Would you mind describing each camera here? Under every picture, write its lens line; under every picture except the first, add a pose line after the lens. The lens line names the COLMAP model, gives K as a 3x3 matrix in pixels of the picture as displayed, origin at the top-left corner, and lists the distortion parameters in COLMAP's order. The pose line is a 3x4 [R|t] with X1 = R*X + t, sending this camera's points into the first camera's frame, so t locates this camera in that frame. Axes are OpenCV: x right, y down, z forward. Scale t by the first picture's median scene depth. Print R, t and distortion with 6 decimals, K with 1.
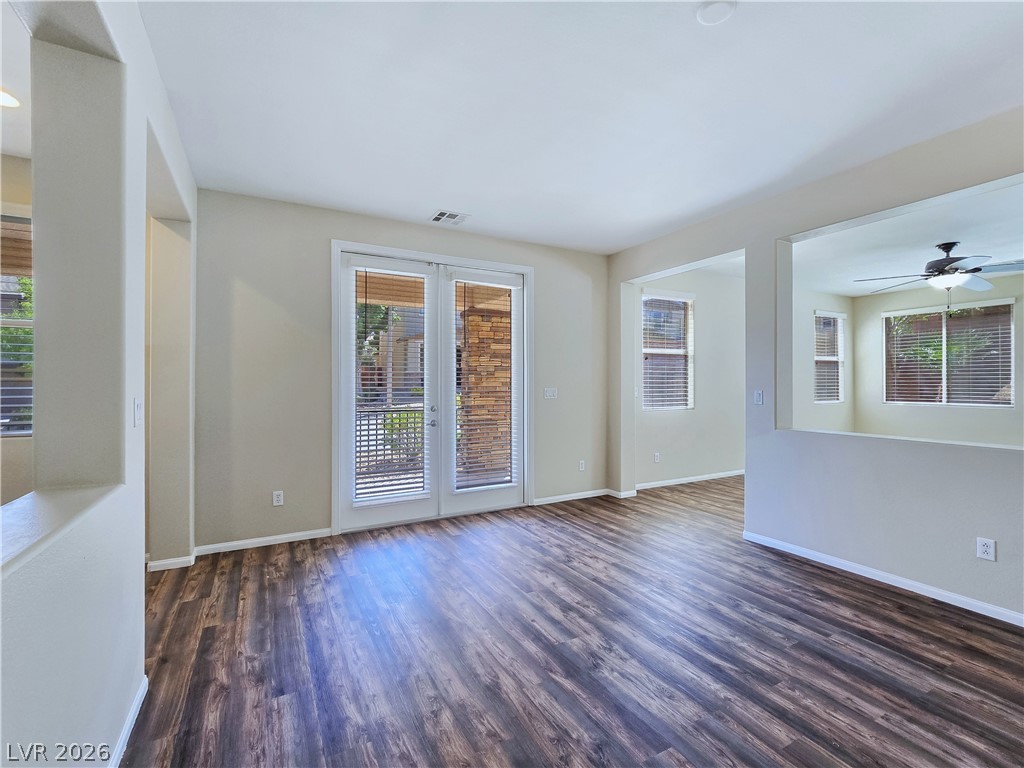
lens RADIAL K [[457.0, 0, 510.6], [0, 457.0, 383.4], [0, 0, 1]] dist [-0.002180, -0.000086]
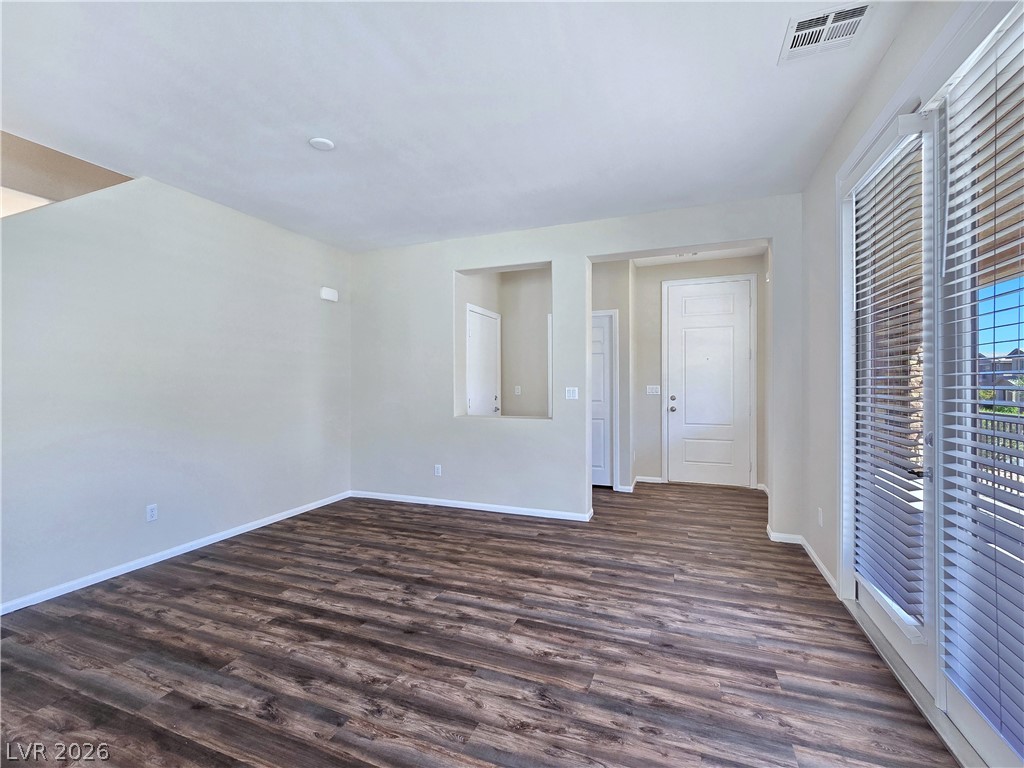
lens RADIAL K [[460.7, 0, 509.2], [0, 460.7, 384.9], [0, 0, 1]] dist [-0.000644, -0.000144]
pose [[-0.763186, 0.010253, -0.646098, 0.540353], [0.007565, 0.999947, 0.006932, -0.003847], [0.646135, 0.000403, -0.763223, 1.444960]]
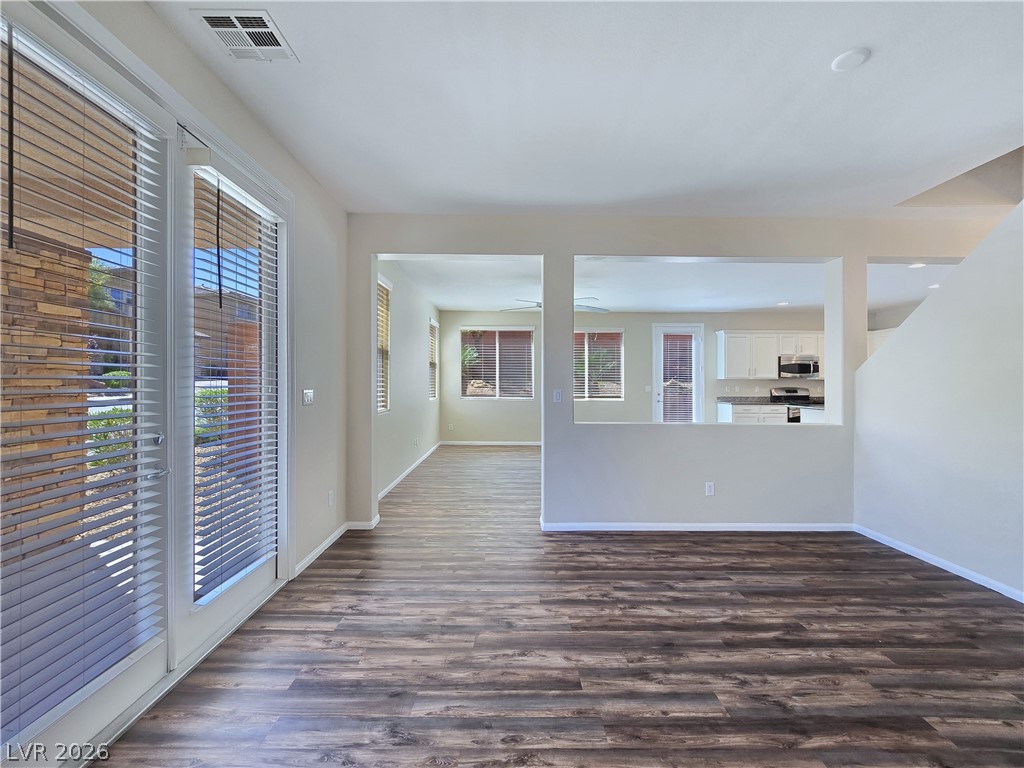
lens RADIAL K [[460.7, 0, 509.2], [0, 460.7, 384.9], [0, 0, 1]] dist [-0.000644, -0.000144]
pose [[0.476247, -0.000239, 0.879312, -0.536392], [-0.005766, 0.999978, 0.003395, 0.001046], [-0.879293, -0.006687, 0.476234, 0.663879]]
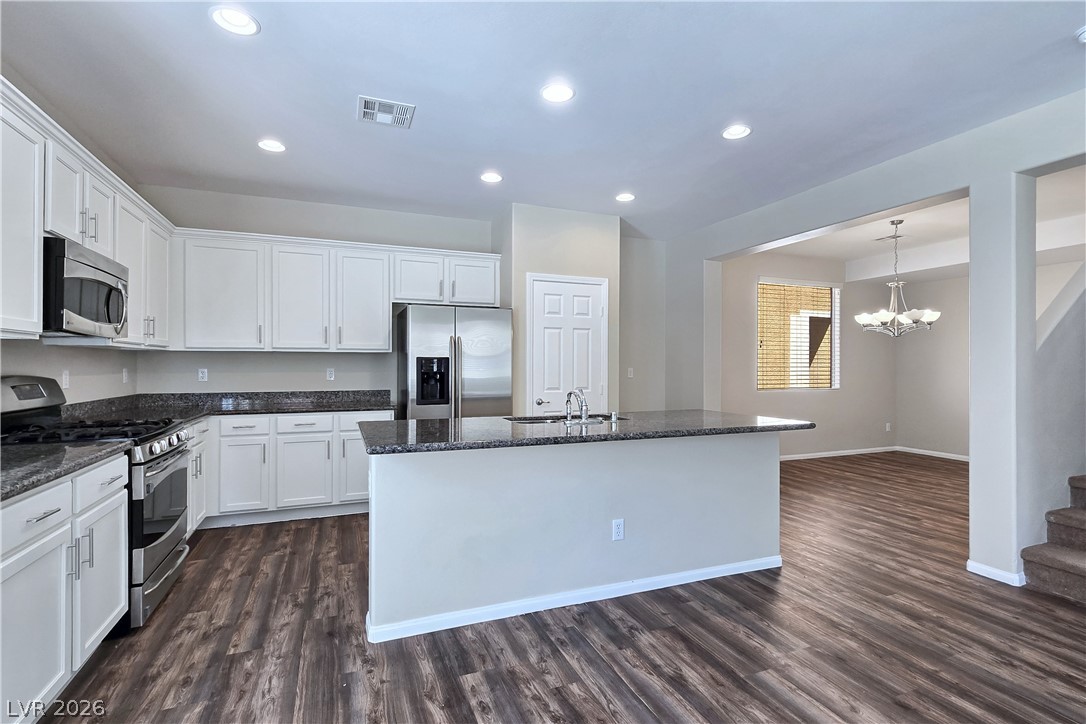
lens RADIAL K [[512.1, 0, 541.2], [0, 512.1, 356.3], [0, 0, 1]] dist [-0.004017, -0.000665]
pose [[-0.993762, 0.001875, 0.111509, 1.999129], [-0.000163, 0.999833, -0.018264, 0.001107], [-0.111525, -0.018168, -0.993596, 1.174395]]
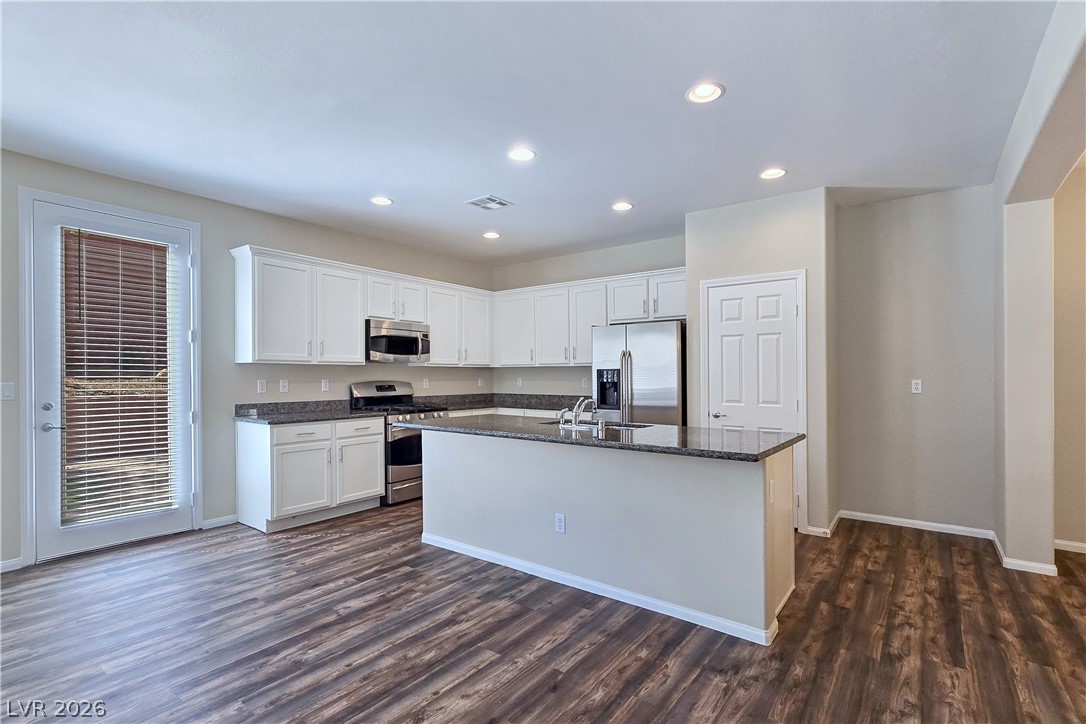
lens RADIAL K [[509.9, 0, 540.7], [0, 509.9, 376.5], [0, 0, 1]] dist [-0.002370, -0.000629]
pose [[-0.417650, -0.000774, 0.908608, 1.098929], [-0.000038, 1.000000, 0.000834, 0.000460], [-0.908608, 0.000313, -0.417650, 0.723279]]
